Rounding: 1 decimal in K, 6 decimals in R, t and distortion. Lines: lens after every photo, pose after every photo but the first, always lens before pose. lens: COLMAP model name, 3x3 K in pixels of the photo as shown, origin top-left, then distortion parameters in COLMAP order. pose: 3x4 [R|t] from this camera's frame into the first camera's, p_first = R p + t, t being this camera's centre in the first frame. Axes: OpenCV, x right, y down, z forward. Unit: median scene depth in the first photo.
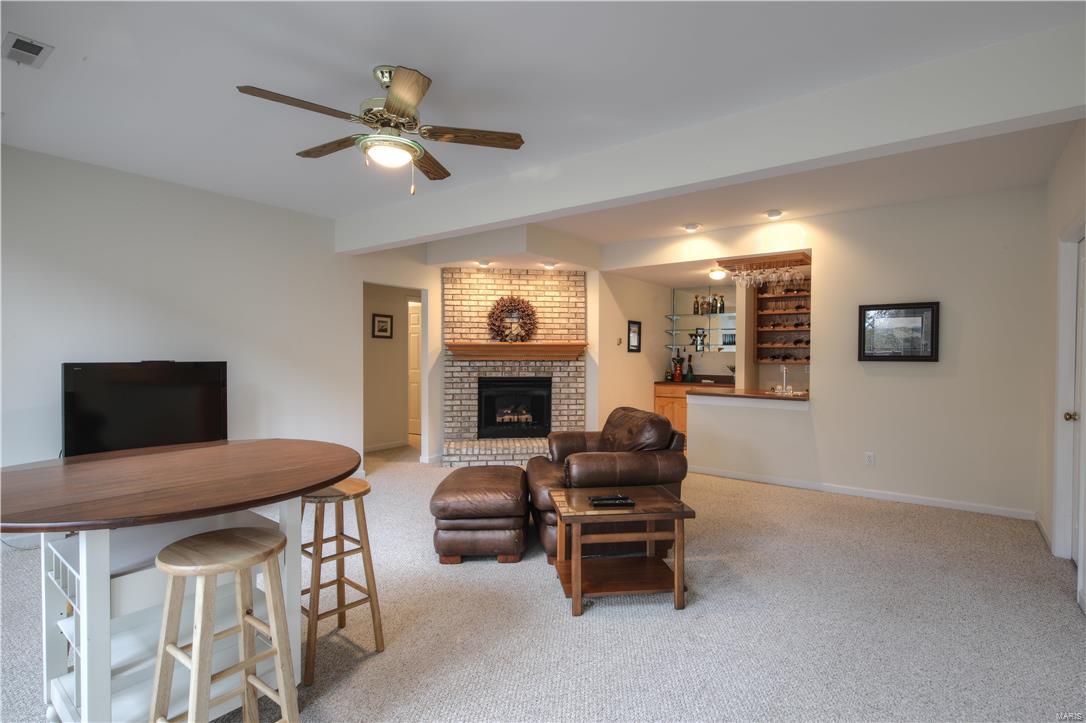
lens RADIAL K [[539.0, 0, 543.0], [0, 539.0, 361.5], [0, 0, 1]] dist [-0.000249, -0.000001]
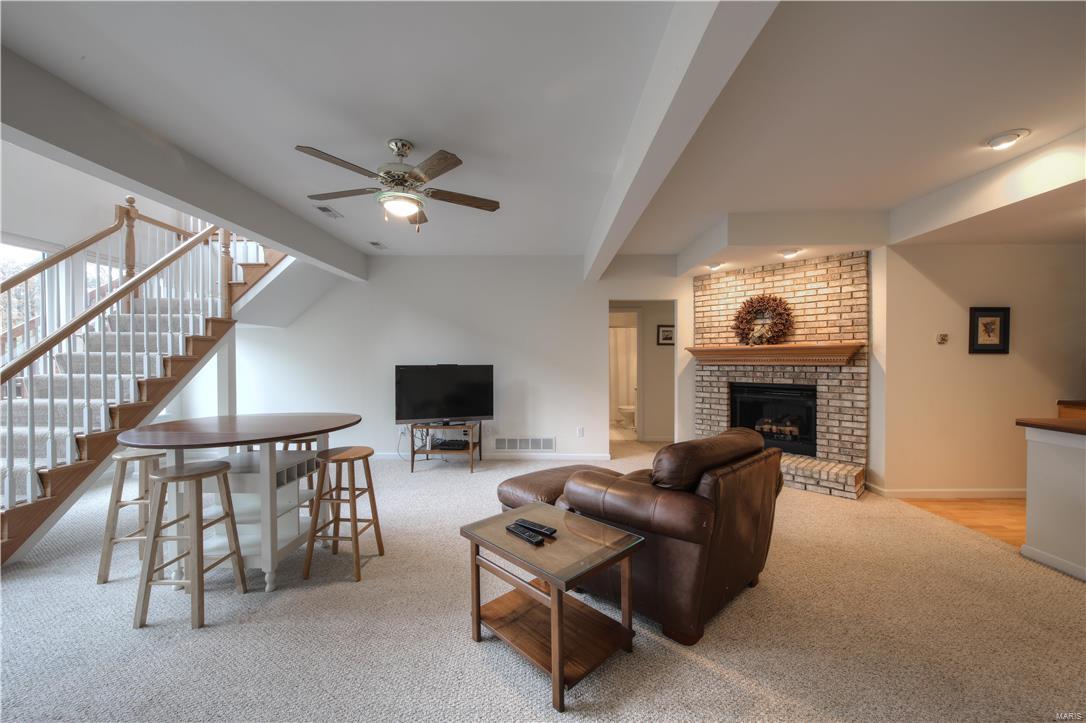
lens RADIAL K [[415.1, 0, 543.0], [0, 415.1, 361.5], [0, 0, 1]] dist [-0.000311, -0.000097]
pose [[0.581493, -0.001442, -0.813550, 0.296636], [-0.004472, 0.999978, -0.004968, -0.002983], [0.813539, 0.006527, 0.581474, 0.283479]]
